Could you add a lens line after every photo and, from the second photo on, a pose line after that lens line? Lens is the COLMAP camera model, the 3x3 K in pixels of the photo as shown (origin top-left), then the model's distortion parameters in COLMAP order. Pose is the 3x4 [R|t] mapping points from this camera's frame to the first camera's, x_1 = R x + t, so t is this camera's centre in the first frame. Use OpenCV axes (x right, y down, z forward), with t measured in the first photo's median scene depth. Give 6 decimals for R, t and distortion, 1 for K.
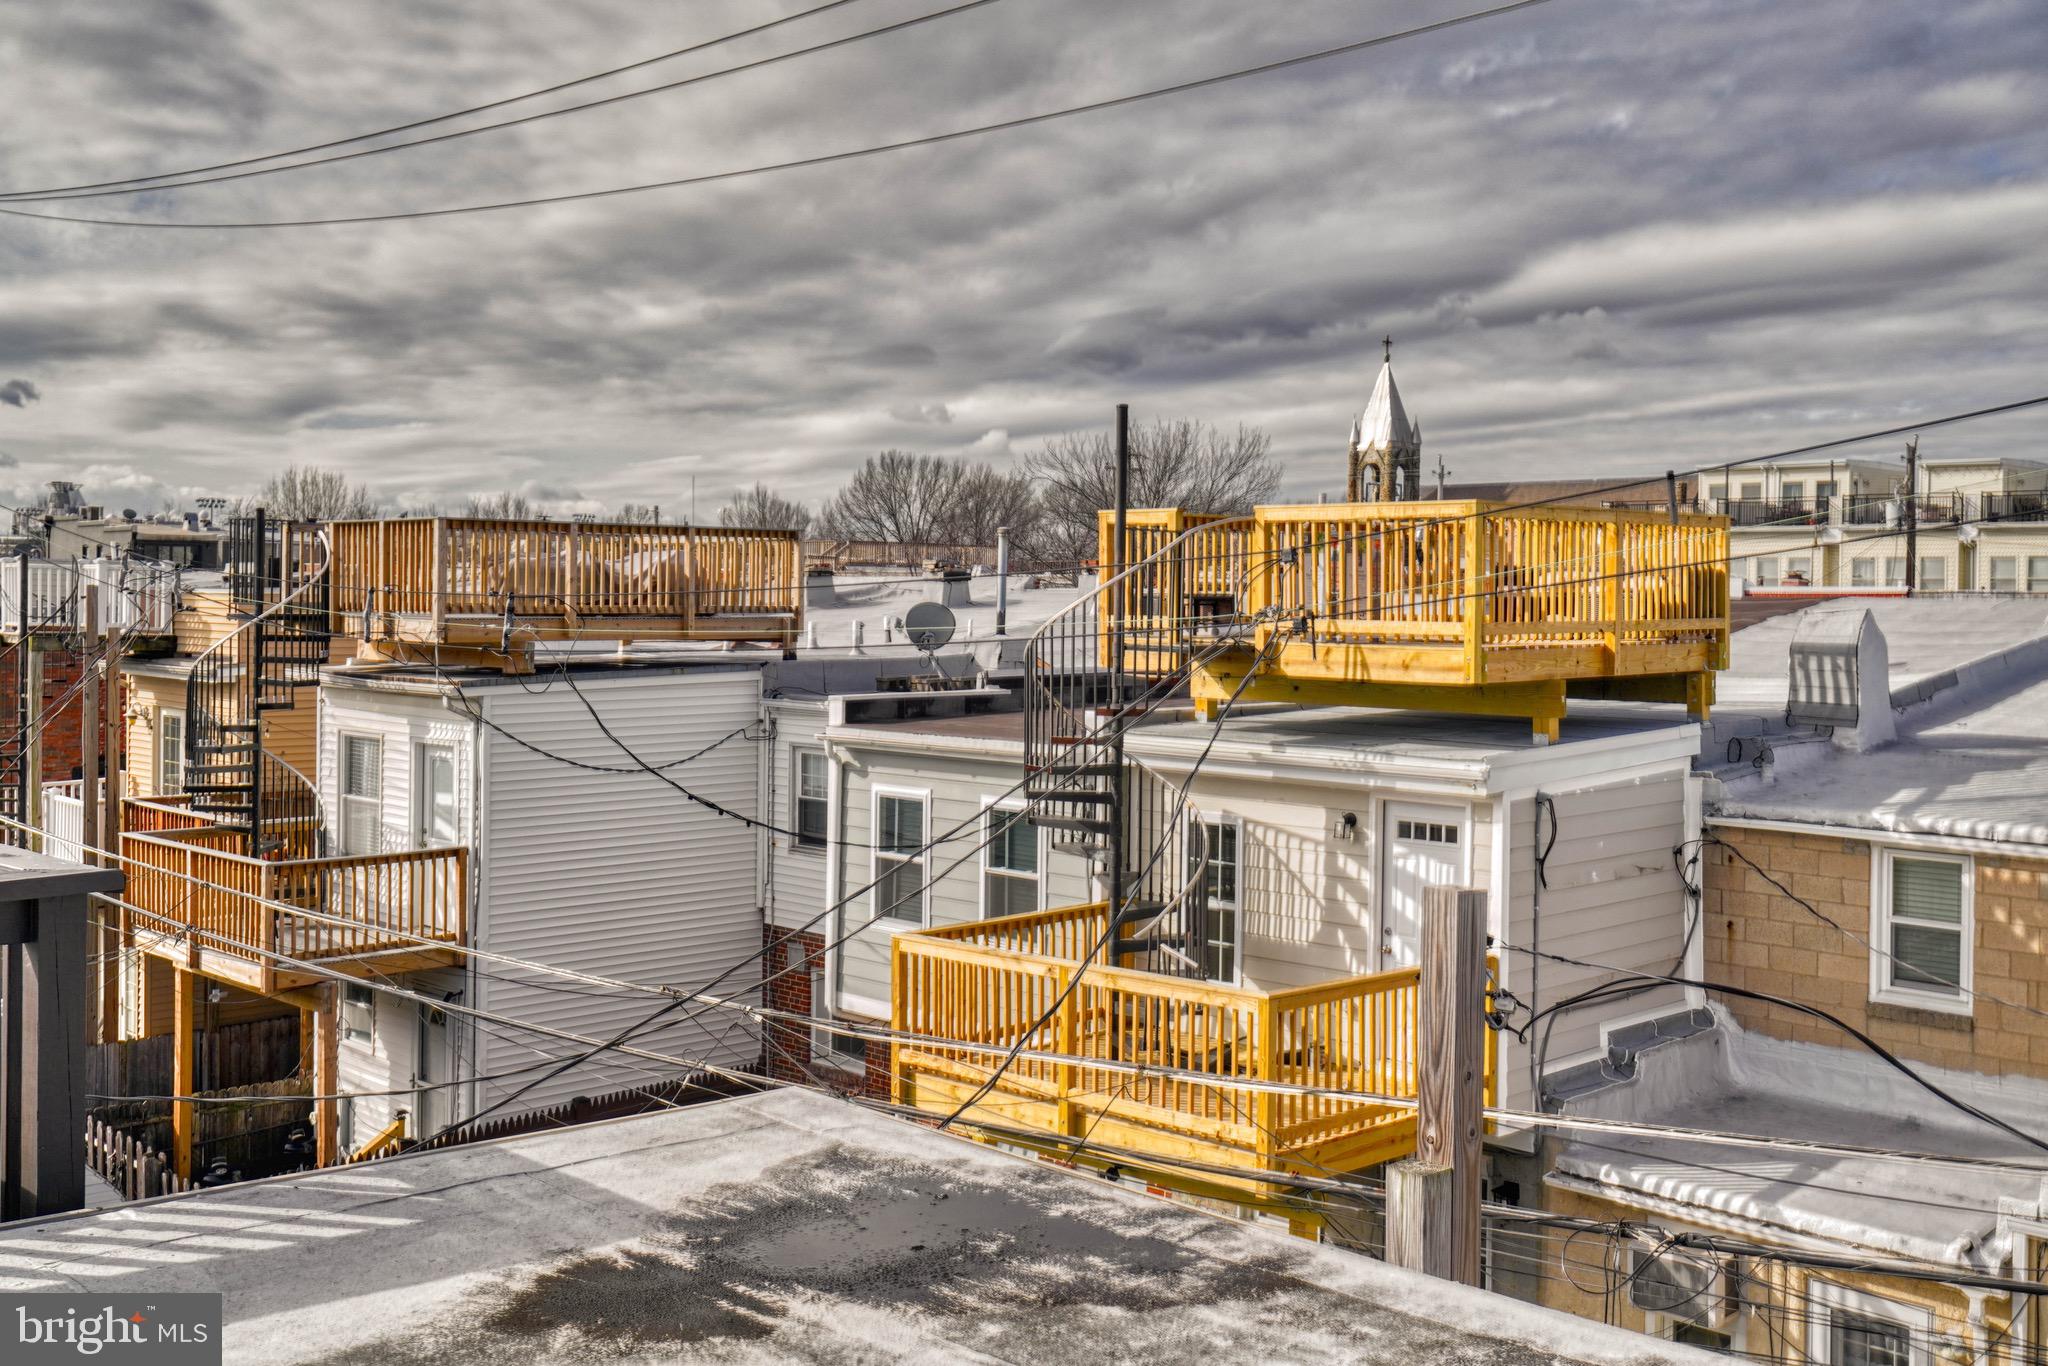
lens RADIAL K [[2055.1, 0, 1024.0], [0, 2055.1, 683.0], [0, 0, 1]] dist [-0.006907, -0.000055]
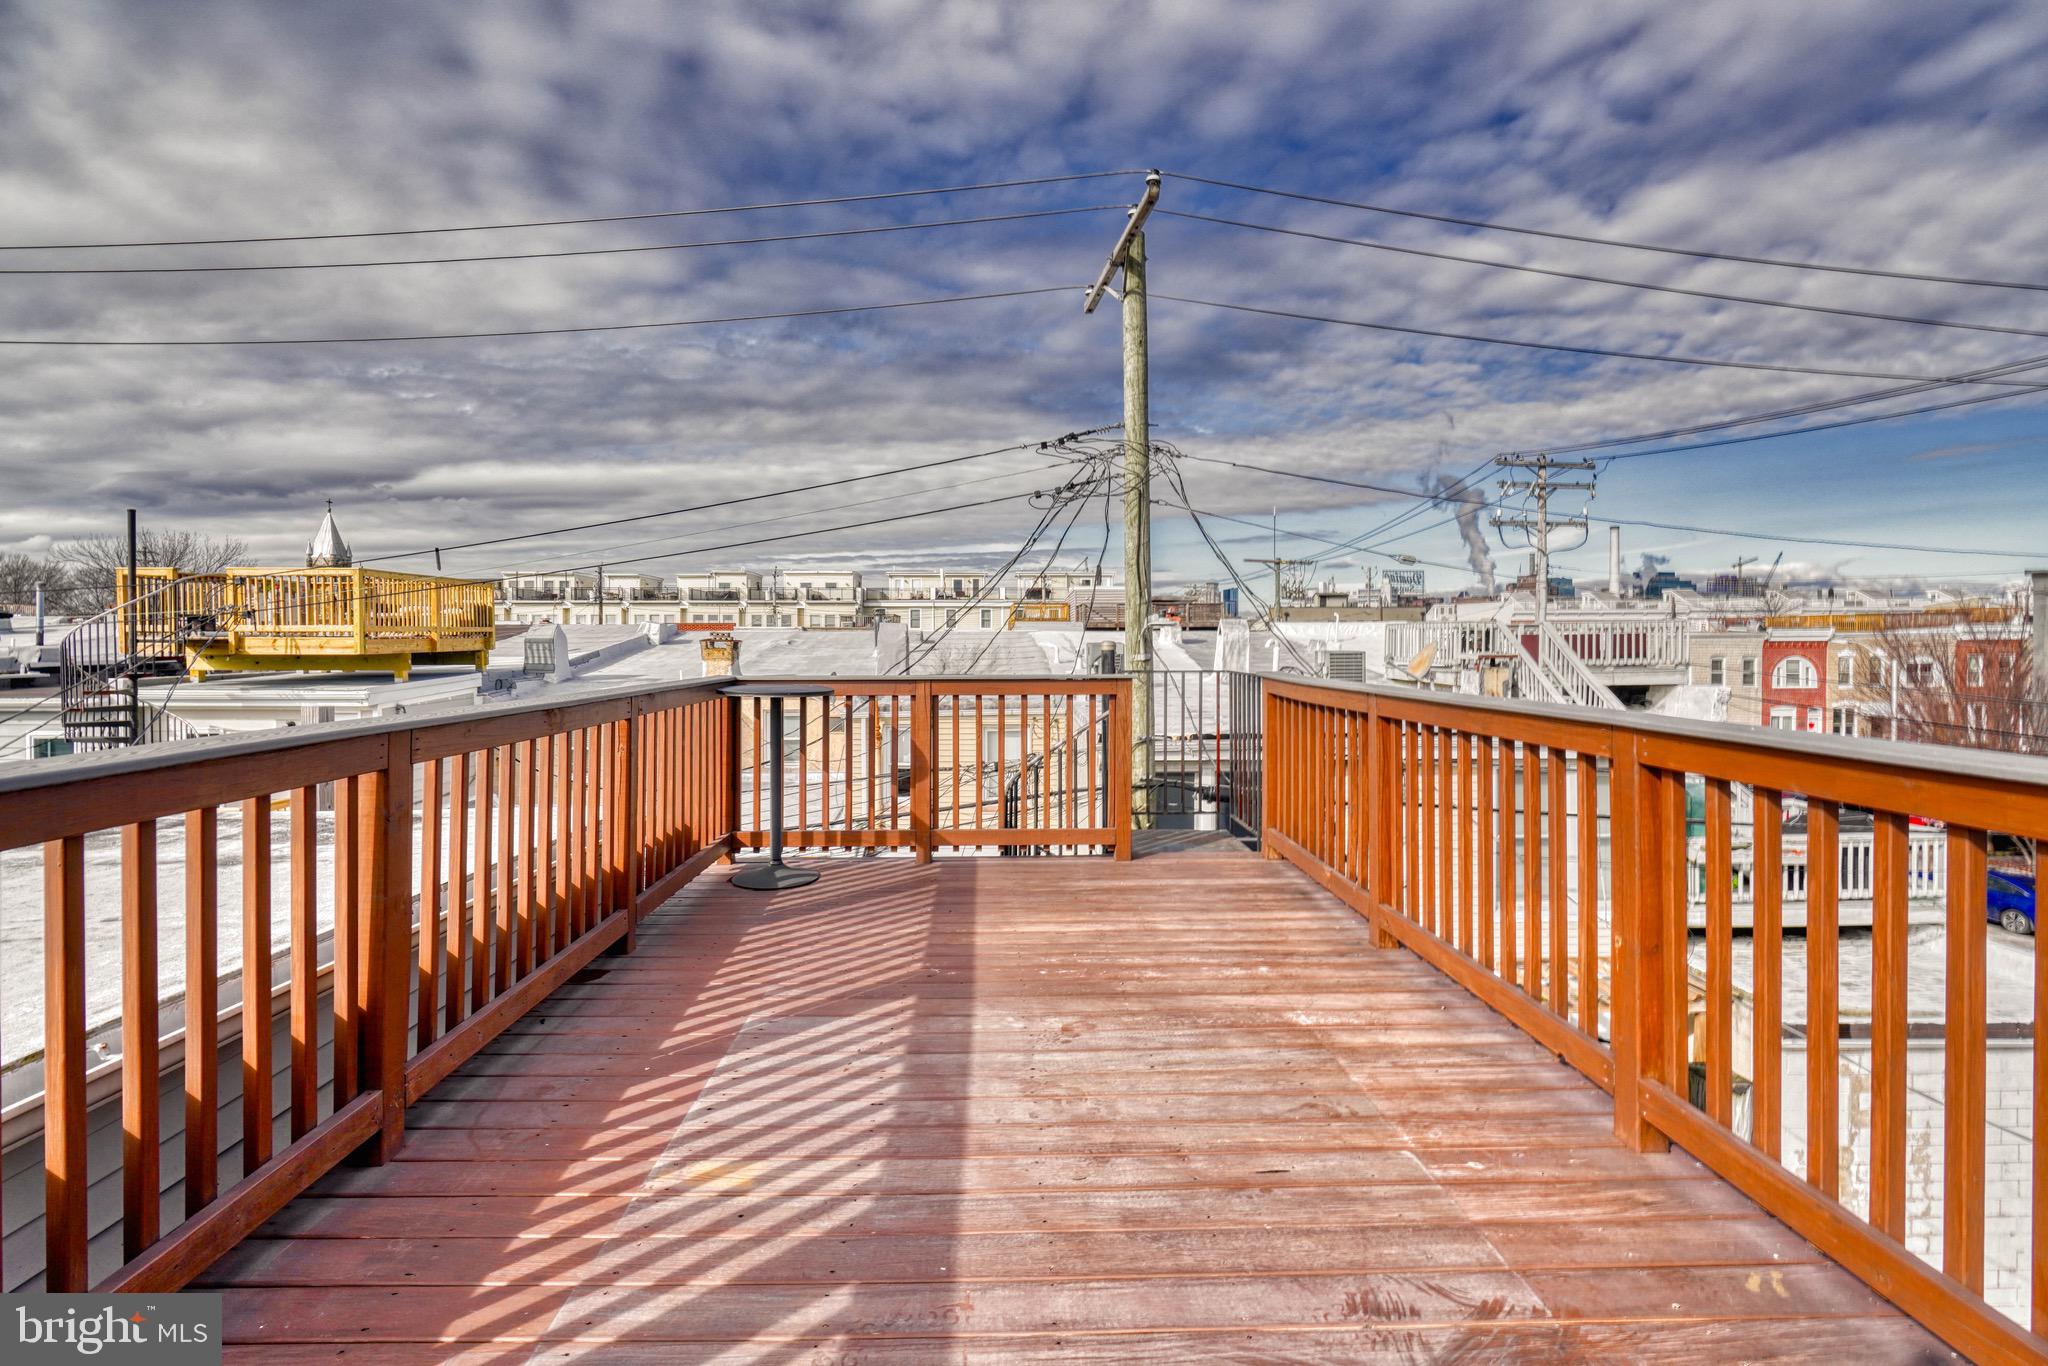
lens RADIAL K [[961.2, 0, 1013.6], [0, 961.2, 673.2], [0, 0, 1]] dist [-0.002139, 0.005425]
pose [[0.711462, -0.024563, 0.702295, 0.000996], [0.036946, 0.999314, -0.002477, 0.041858], [-0.701753, 0.027709, 0.711882, -0.160679]]
